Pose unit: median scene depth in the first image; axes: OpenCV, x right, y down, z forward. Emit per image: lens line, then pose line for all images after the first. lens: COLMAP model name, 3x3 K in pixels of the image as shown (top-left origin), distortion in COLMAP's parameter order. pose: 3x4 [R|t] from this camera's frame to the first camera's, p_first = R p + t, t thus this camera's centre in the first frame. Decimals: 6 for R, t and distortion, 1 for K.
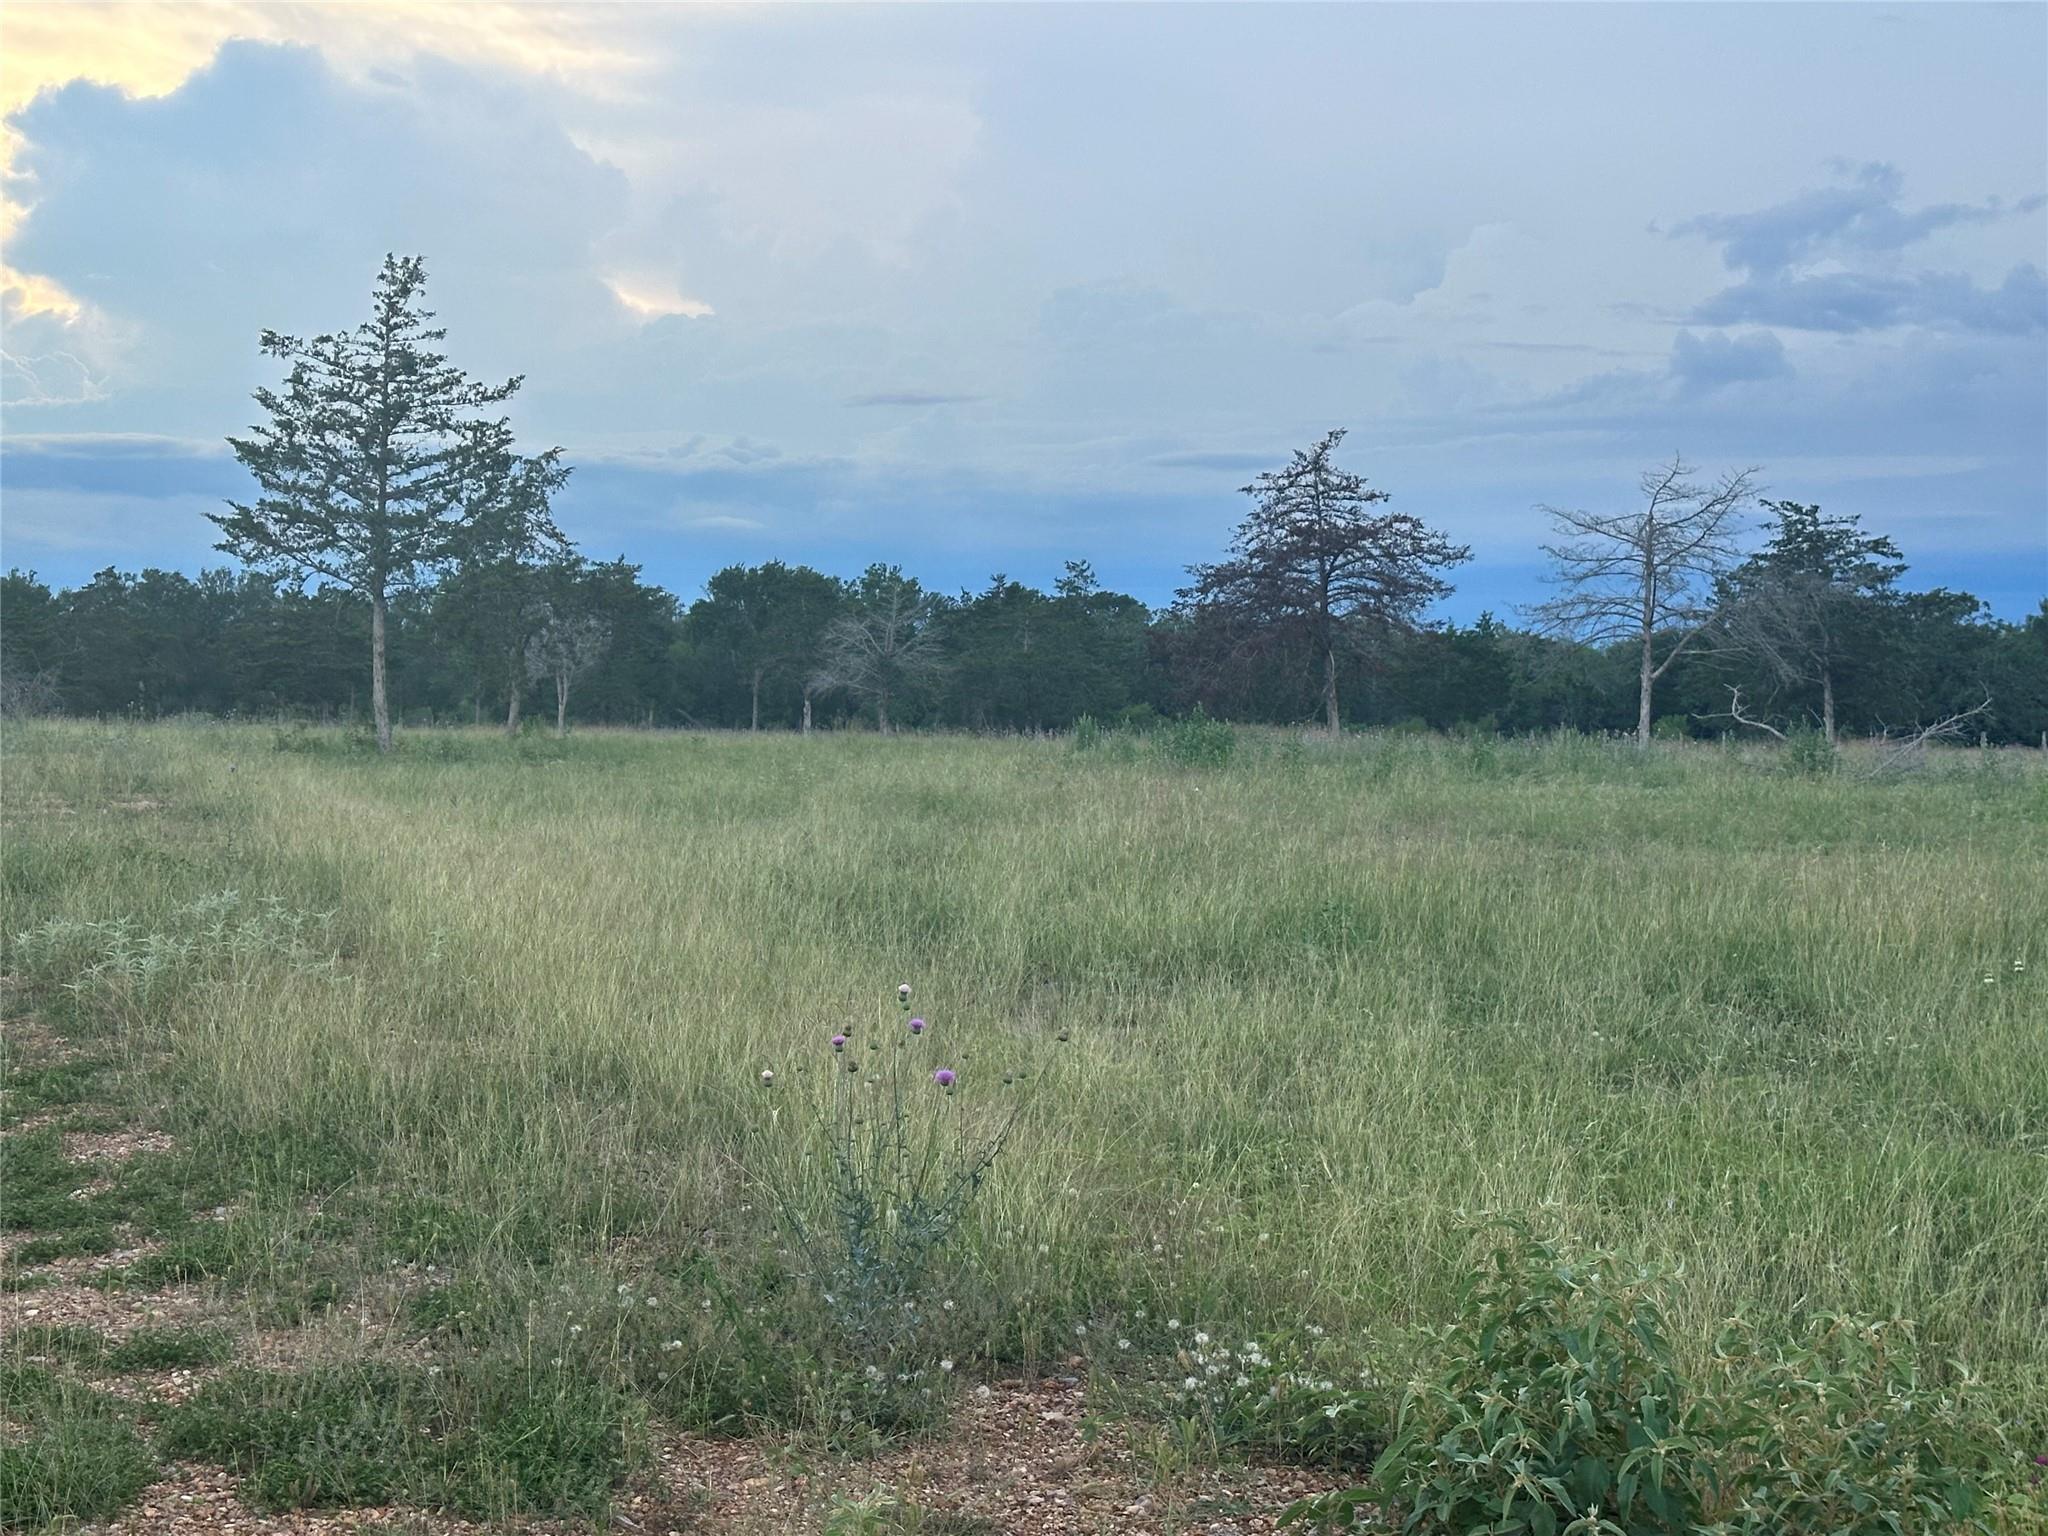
lens RADIAL K [[3141.0, 0, 1024.0], [0, 3141.0, 768.0], [0, 0, 1]] dist [0.044716, 0.034966]
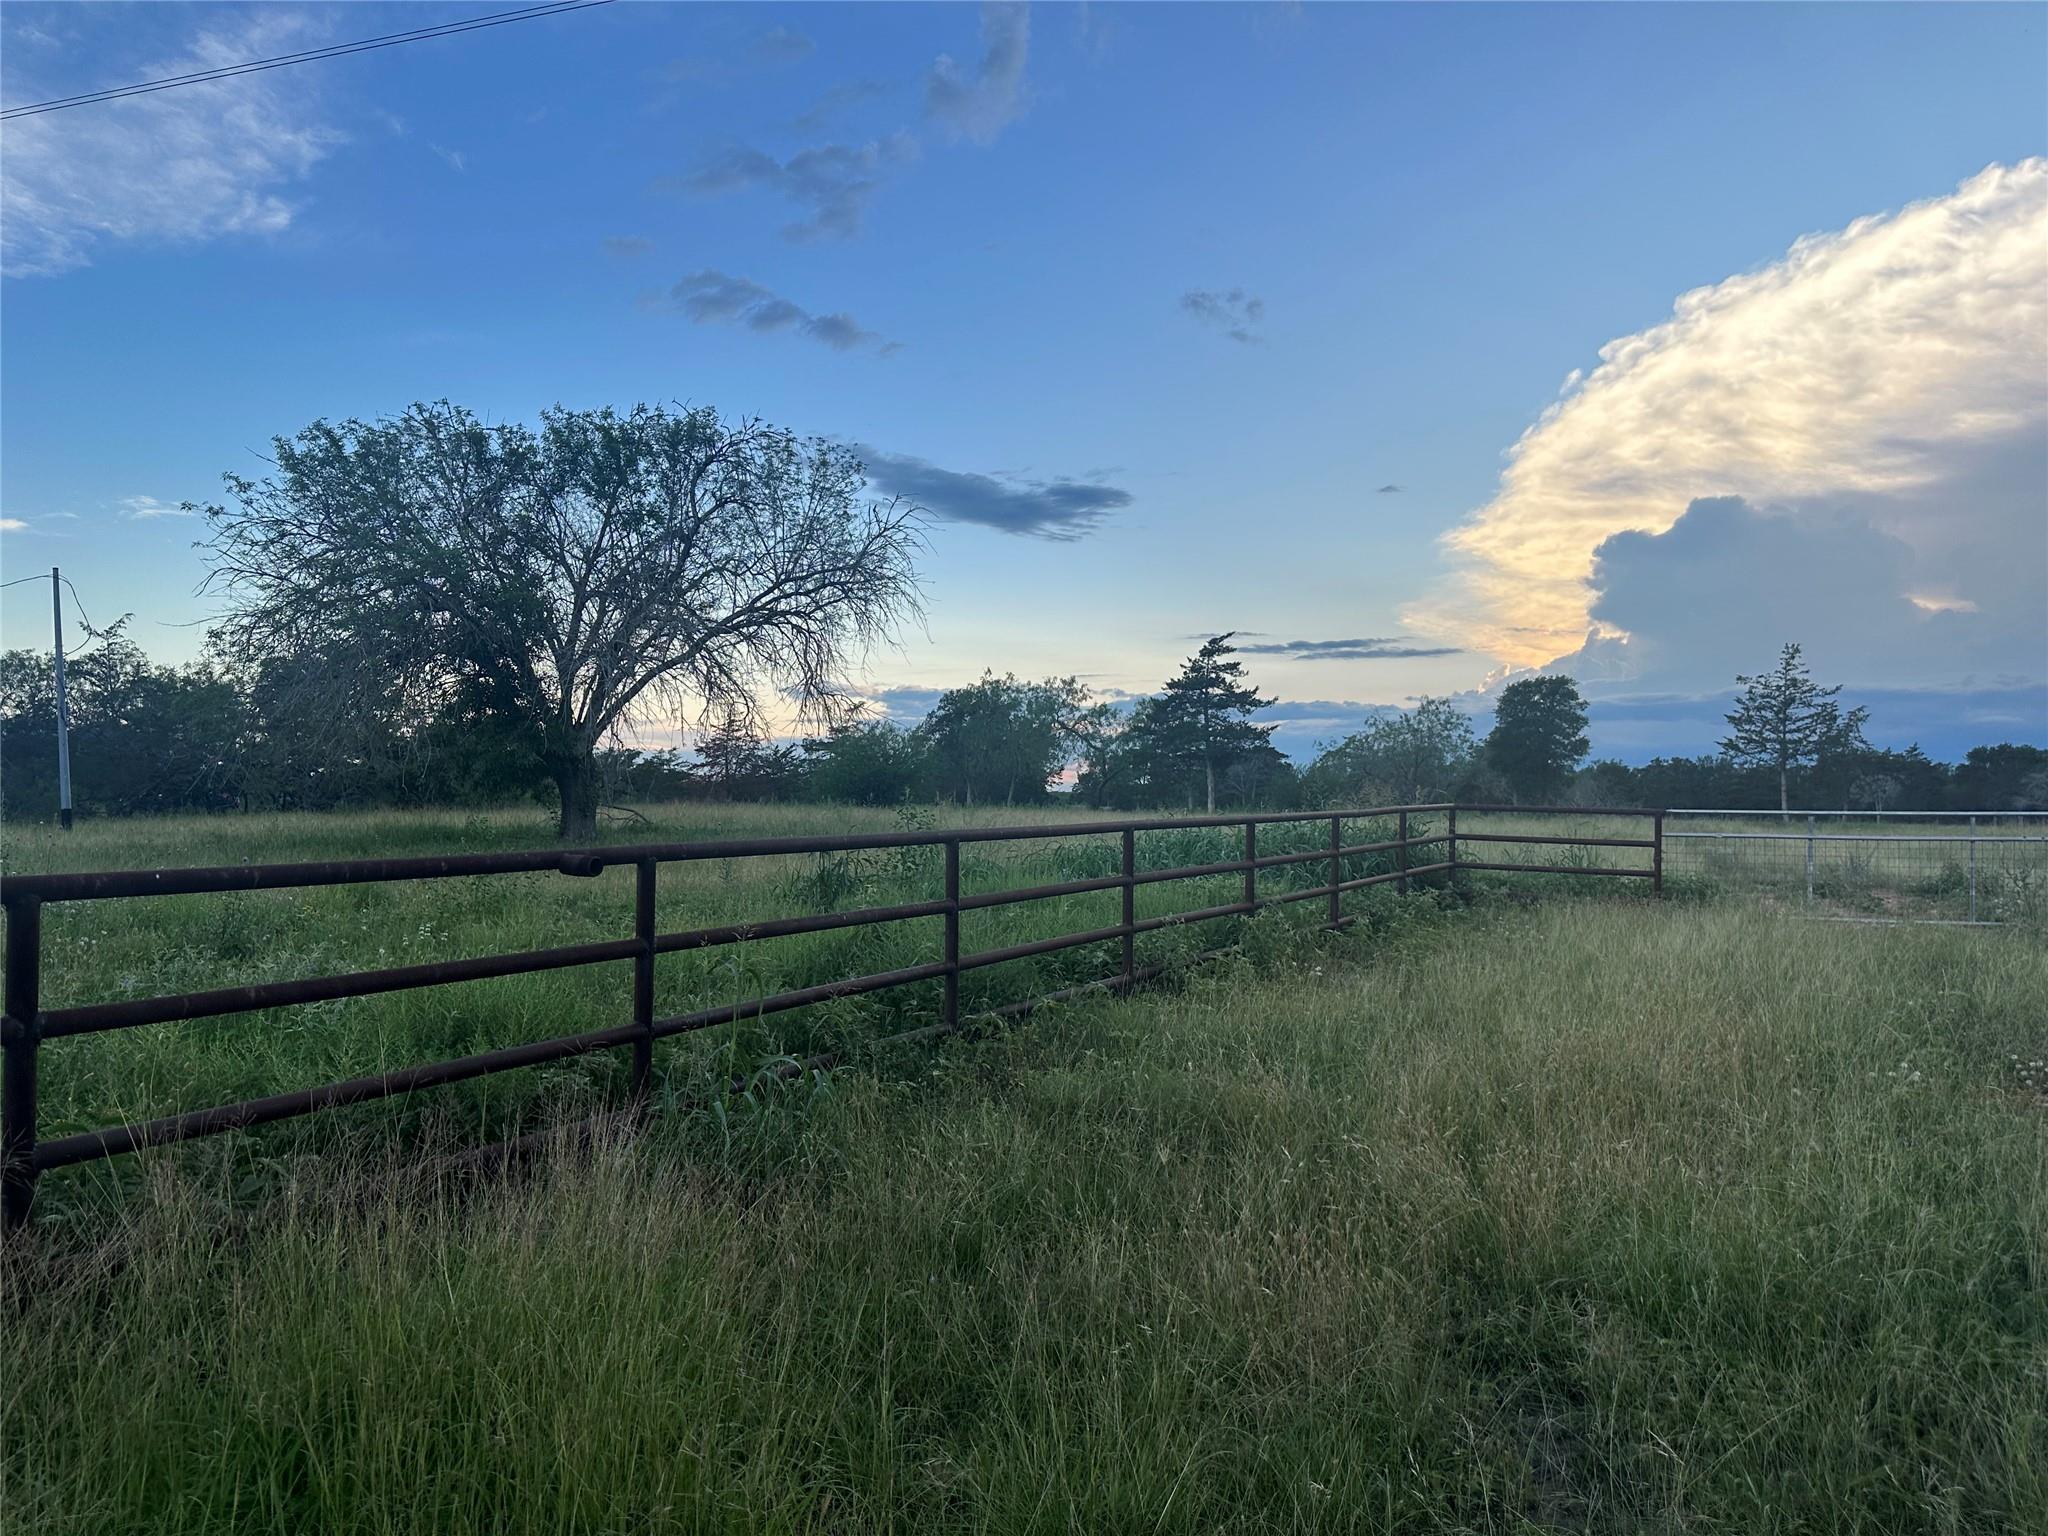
lens RADIAL K [[1458.9, 0, 1024.0], [0, 1458.9, 768.0], [0, 0, 1]] dist [0.004476, -0.007686]
pose [[0.775173, -0.024808, -0.631261, 0.049838], [-0.010747, 0.998566, -0.052440, 0.010580], [0.631657, 0.047435, 0.773795, -0.236108]]
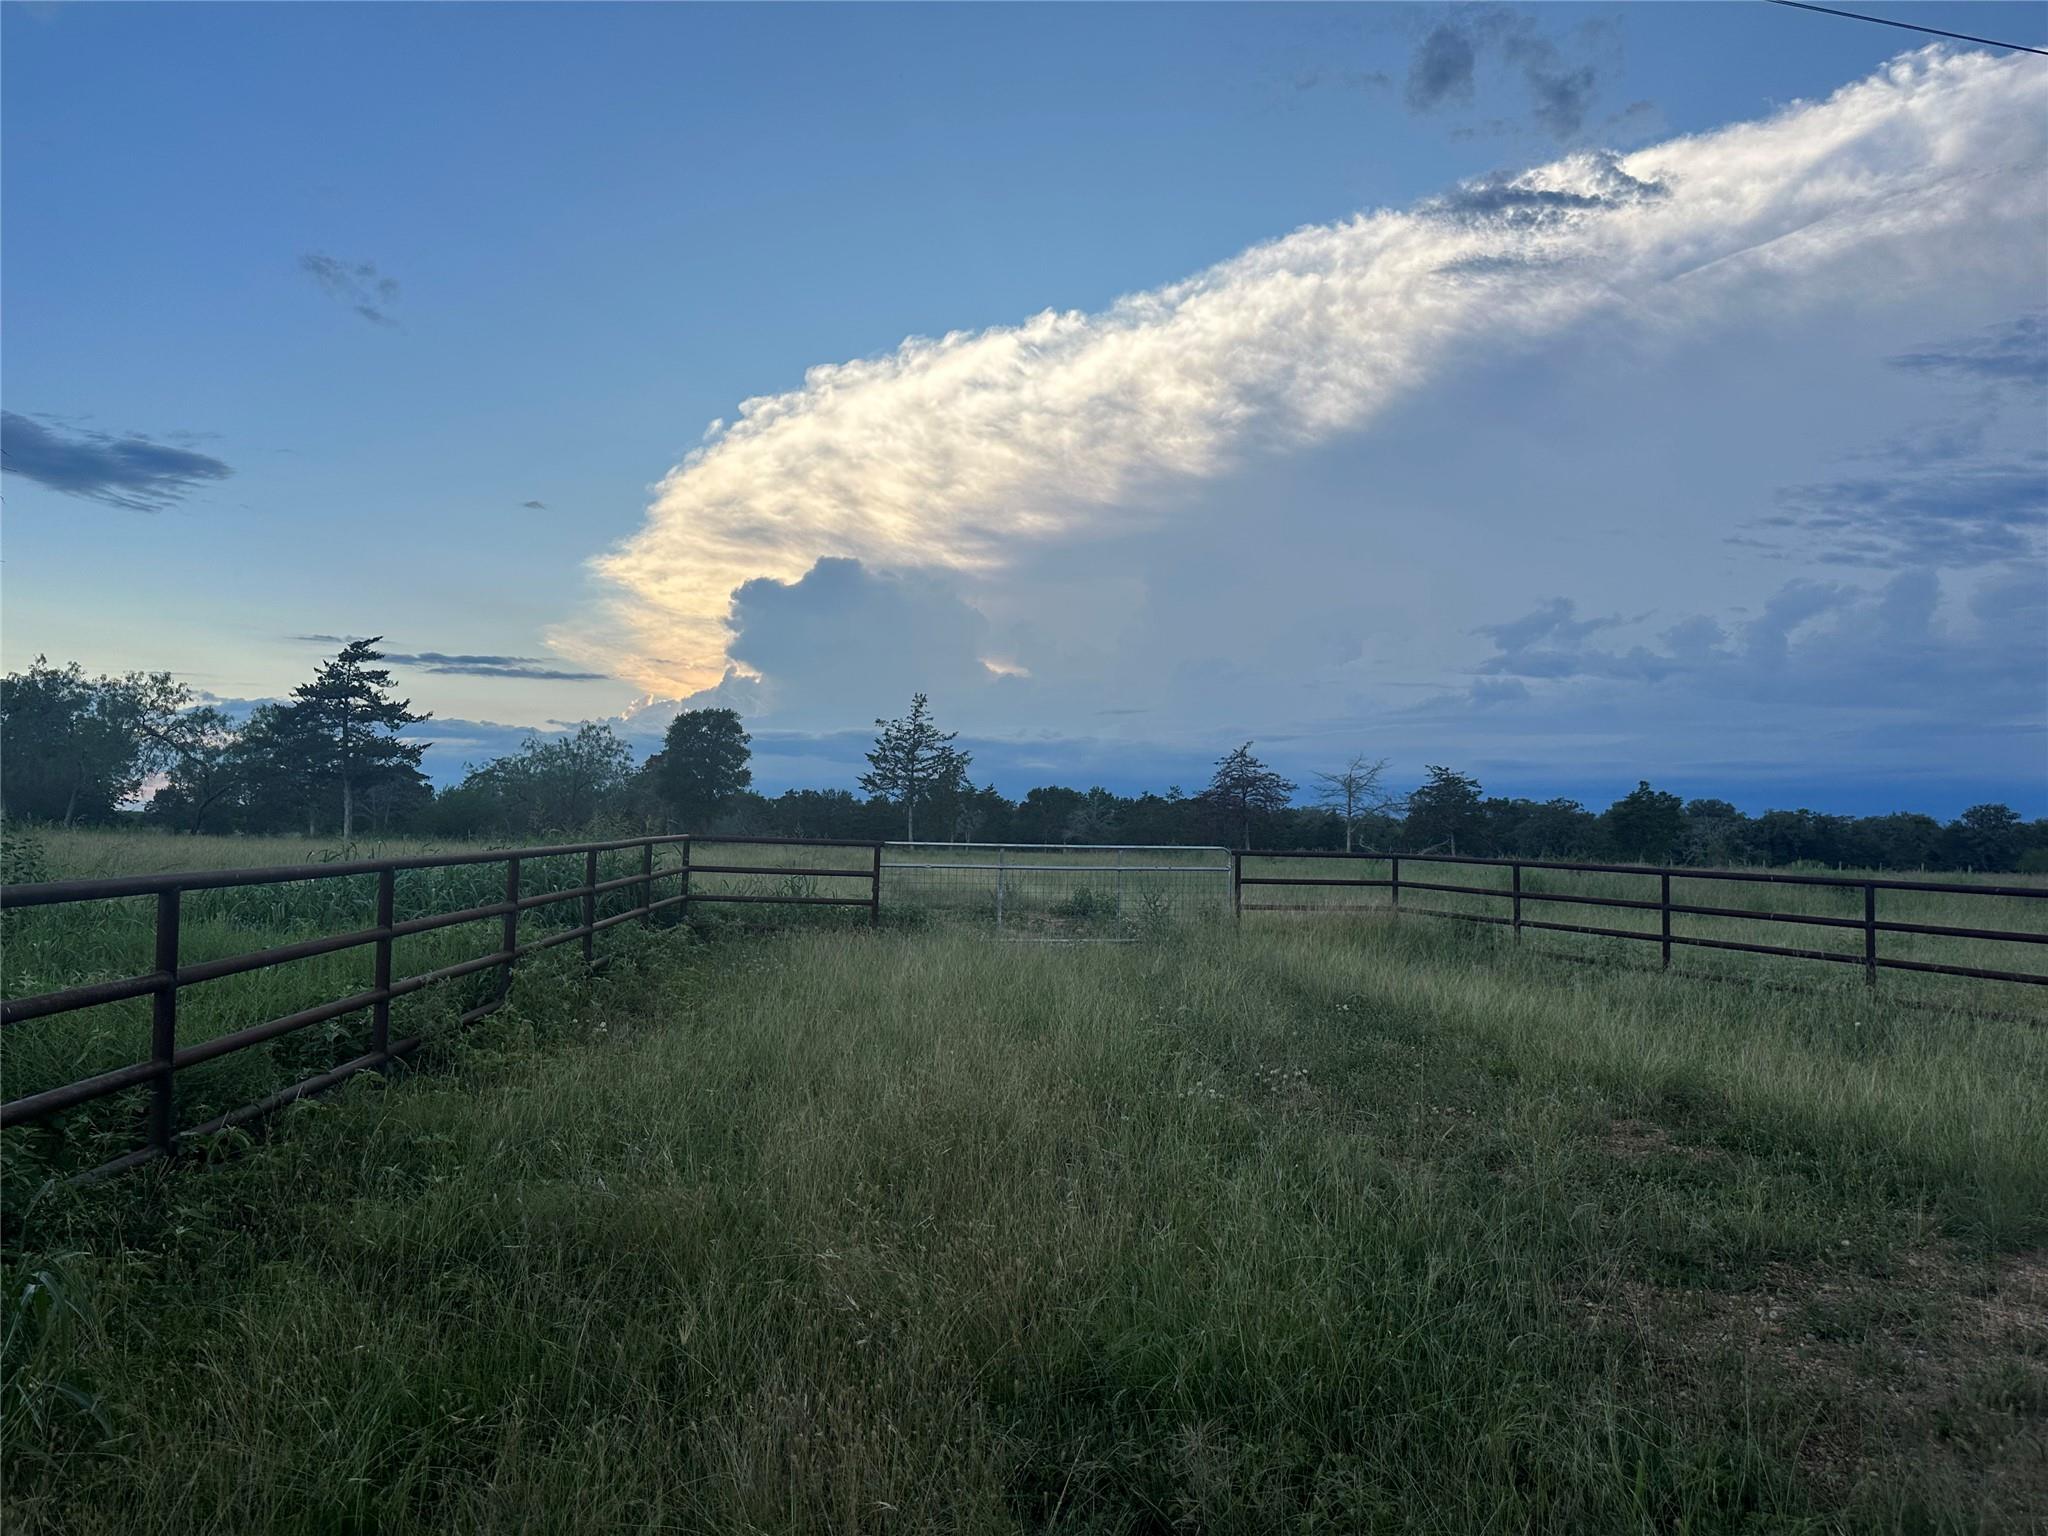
lens RADIAL K [[1420.2, 0, 1033.2], [0, 1420.2, 792.4], [0, 0, 1]] dist [0.176350, -0.196870]
pose [[0.995154, 0.000638, -0.098328, 0.031375], [-0.006420, 0.998266, -0.058505, 0.009465], [0.098120, 0.058852, 0.993433, -0.228225]]
